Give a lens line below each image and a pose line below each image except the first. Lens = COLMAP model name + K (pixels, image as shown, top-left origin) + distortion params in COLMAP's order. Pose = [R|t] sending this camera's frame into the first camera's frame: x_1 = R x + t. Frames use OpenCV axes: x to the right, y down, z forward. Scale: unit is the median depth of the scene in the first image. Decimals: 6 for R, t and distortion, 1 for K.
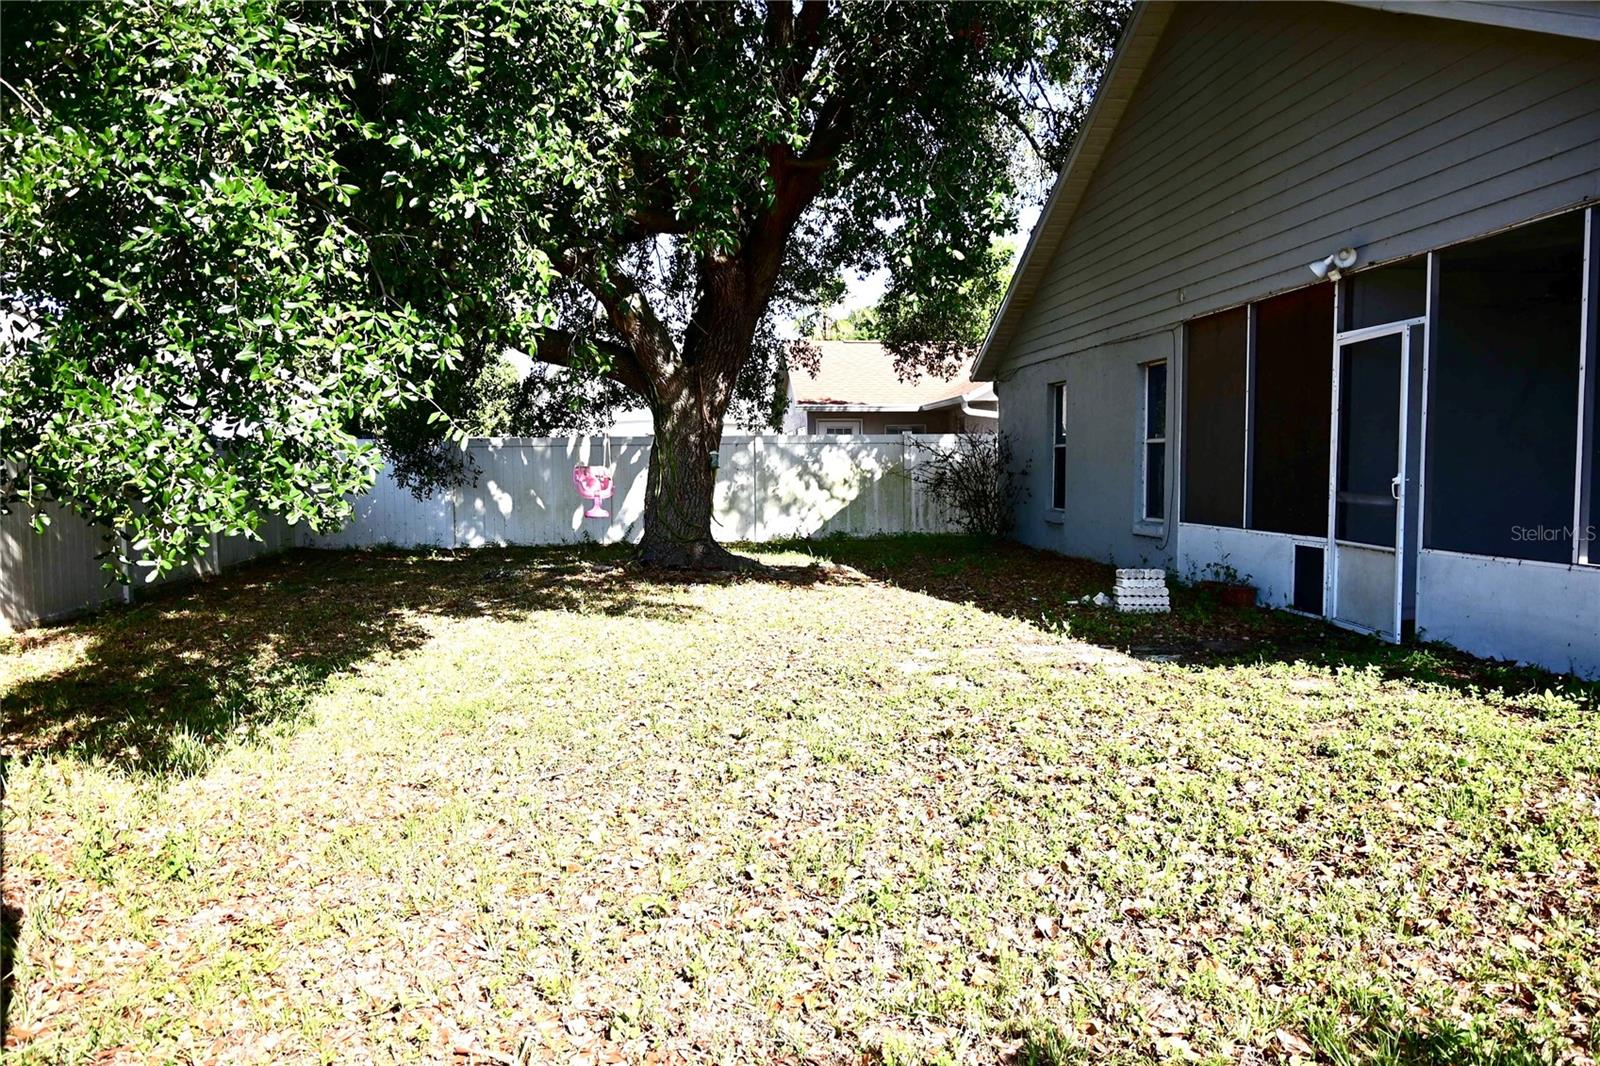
lens RADIAL K [[1095.5, 0, 798.6], [0, 1095.5, 532.6], [0, 0, 1]] dist [-0.000651, -0.000828]
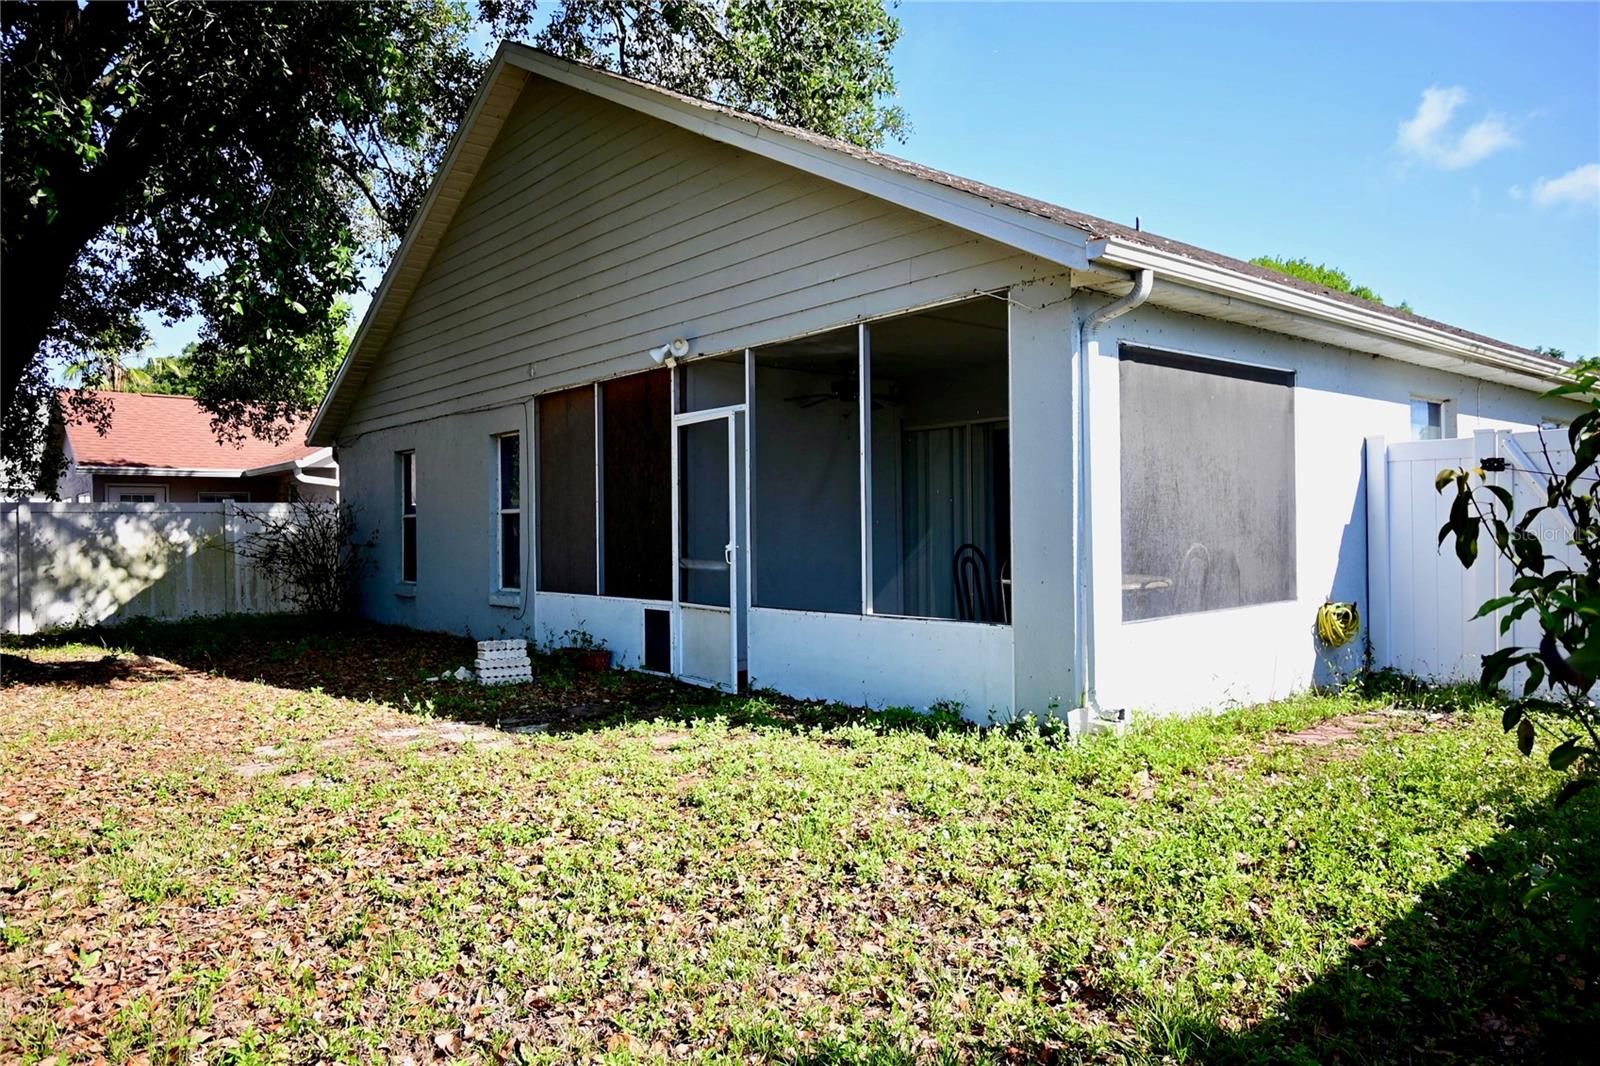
lens RADIAL K [[1093.2, 0, 800.8], [0, 1093.2, 532.9], [0, 0, 1]] dist [-0.005993, 0.002908]
pose [[0.831400, -0.006227, 0.555640, -0.018161], [0.041669, 0.997821, -0.051166, -0.002522], [-0.554110, 0.065692, 0.829847, 0.033085]]
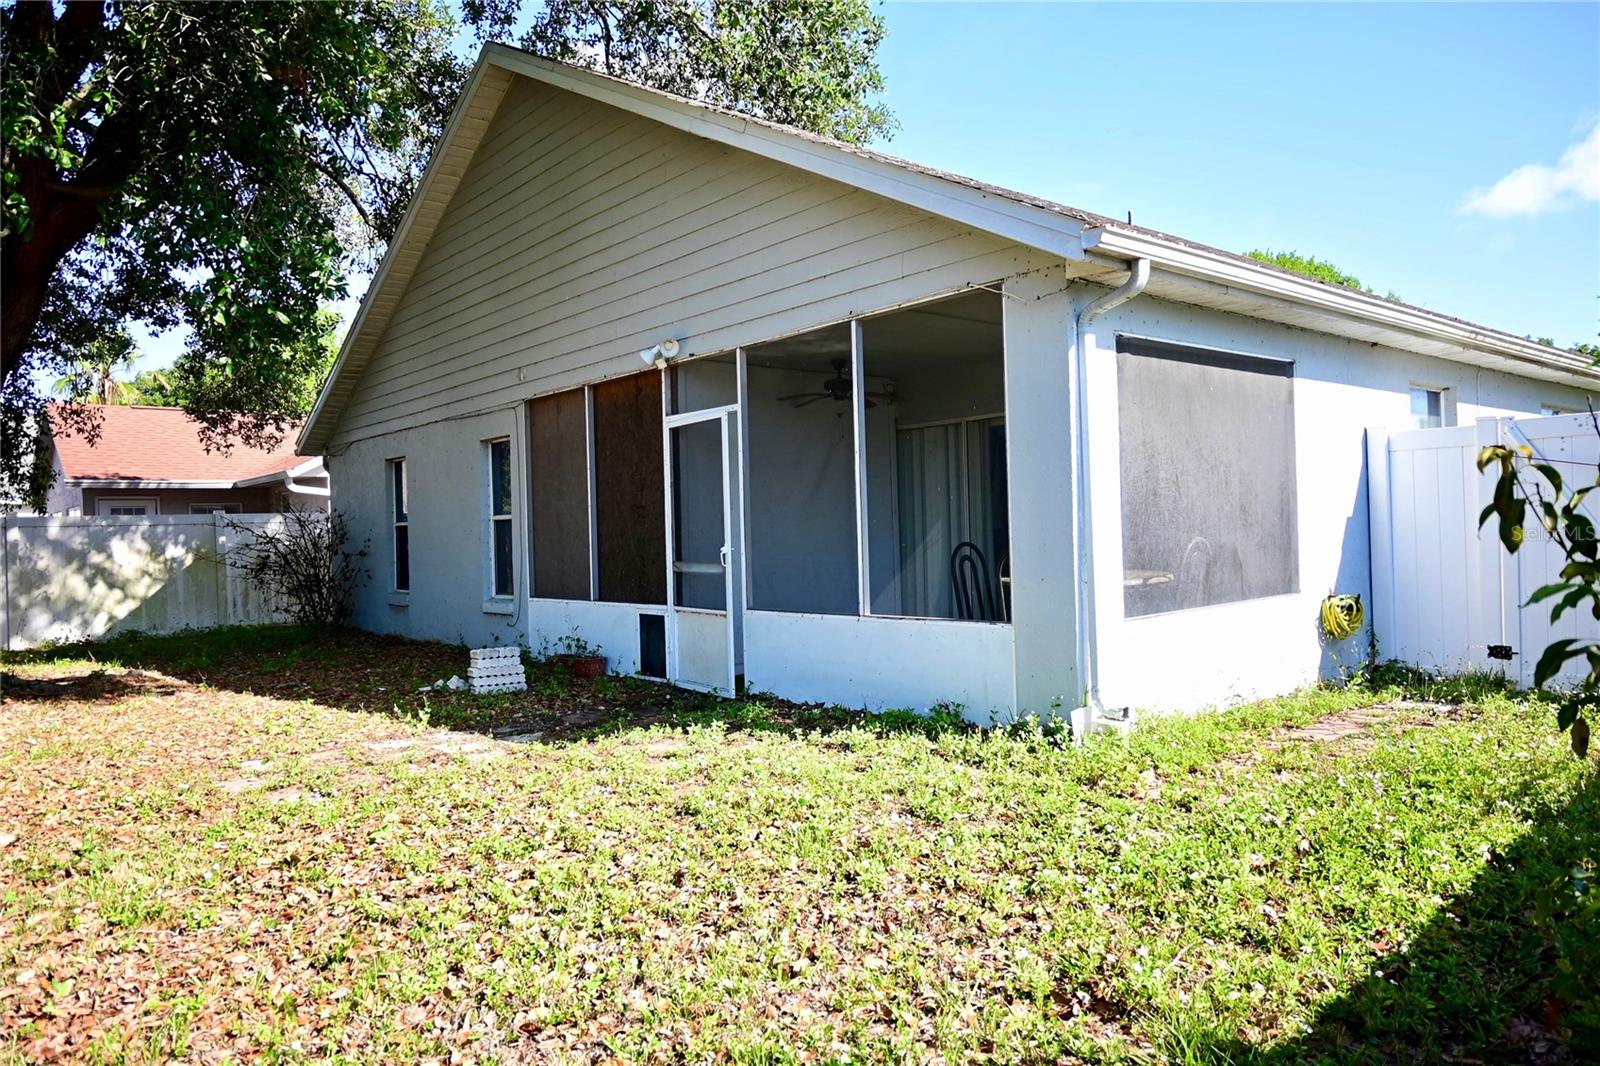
lens RADIAL K [[1089.8, 0, 801.2], [0, 1089.8, 530.7], [0, 0, 1]] dist [-0.006237, 0.002208]
pose [[0.829244, -0.018444, 0.558582, -0.003786], [0.059196, 0.996732, -0.054969, -0.002026], [-0.555743, 0.078649, 0.827626, 0.051342]]
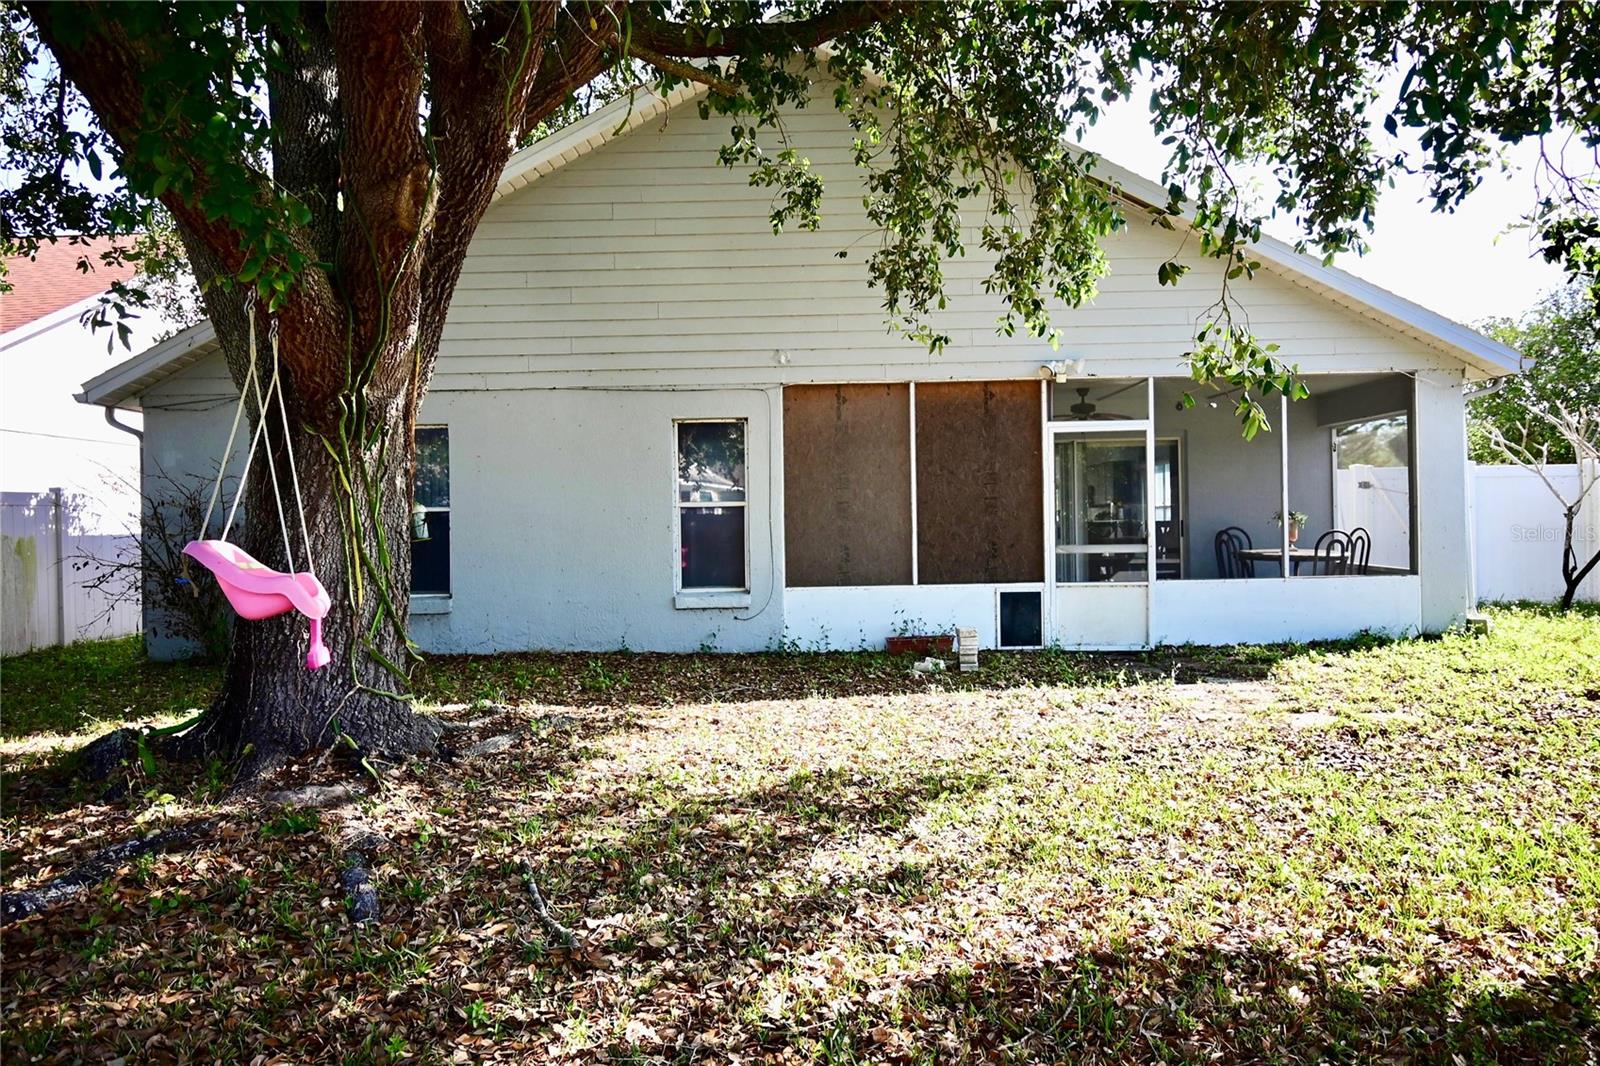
lens RADIAL K [[1082.7, 0, 796.5], [0, 1082.7, 529.6], [0, 0, 1]] dist [-0.017718, -0.000315]
pose [[0.144901, -0.002164, 0.989444, -1.054508], [0.076687, 0.997014, -0.009050, -0.088883], [-0.986470, 0.077188, 0.144635, 1.463571]]
